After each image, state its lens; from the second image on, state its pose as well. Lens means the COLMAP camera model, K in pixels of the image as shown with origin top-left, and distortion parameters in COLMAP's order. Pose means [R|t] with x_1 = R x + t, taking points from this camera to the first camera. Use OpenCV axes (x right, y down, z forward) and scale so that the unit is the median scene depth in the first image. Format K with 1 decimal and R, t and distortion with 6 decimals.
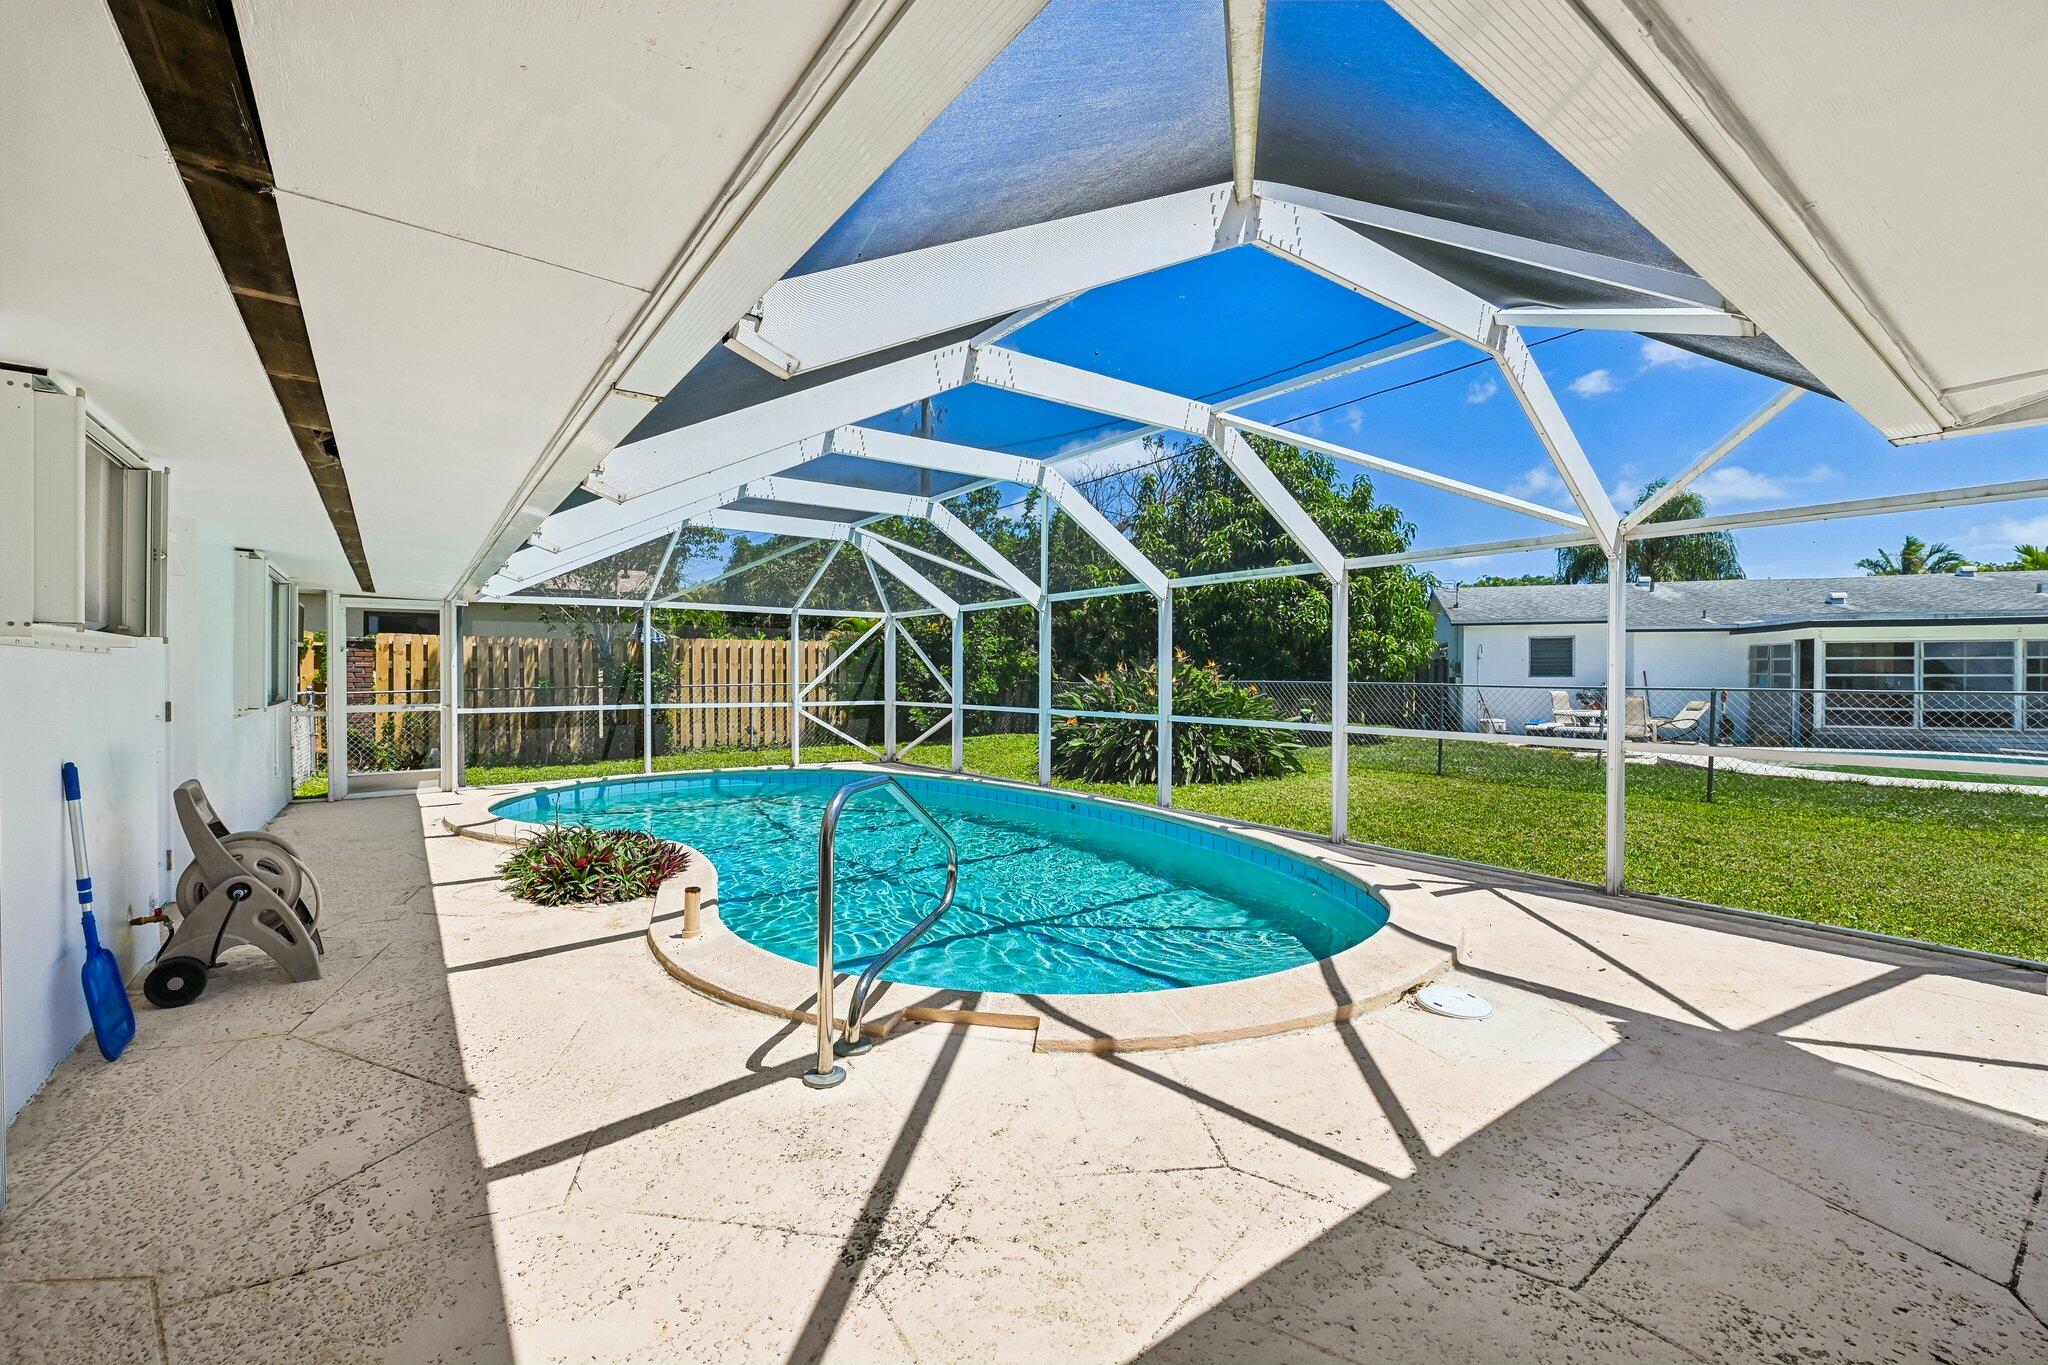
lens RADIAL K [[852.7, 0, 1024.0], [0, 852.7, 682.5], [0, 0, 1]] dist [-0.008464, -0.000325]
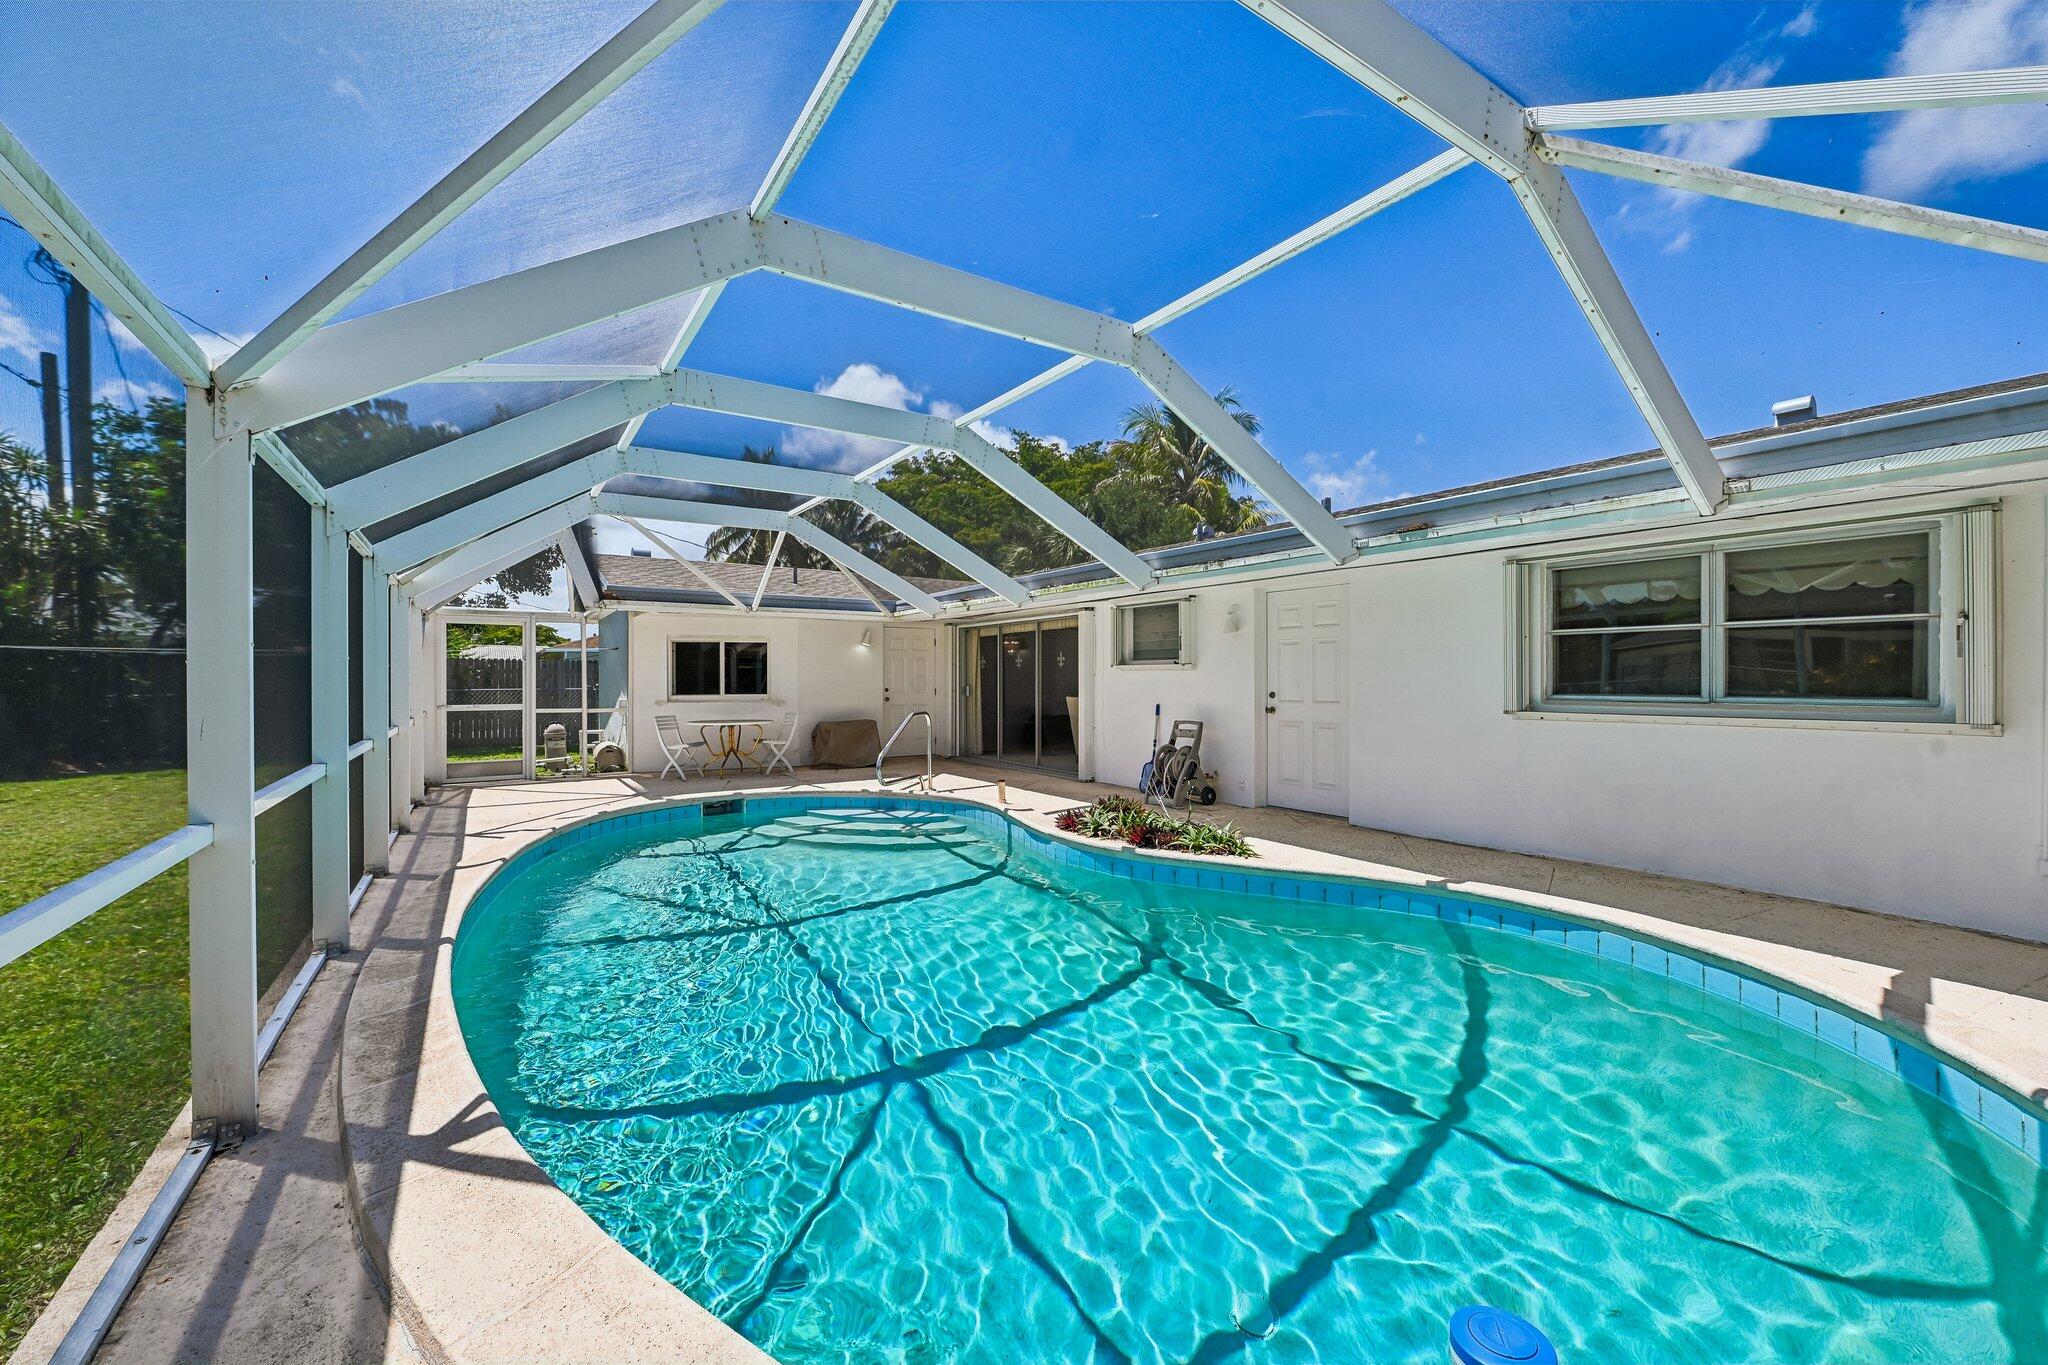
lens RADIAL K [[812.5, 0, 1024.0], [0, 812.5, 682.5], [0, 0, 1]] dist [-0.008247, -0.000155]
pose [[-0.999172, -0.004154, 0.040470, -0.213192], [-0.003727, 0.999937, 0.010630, -0.006722], [-0.040511, 0.010471, -0.999124, 1.229914]]
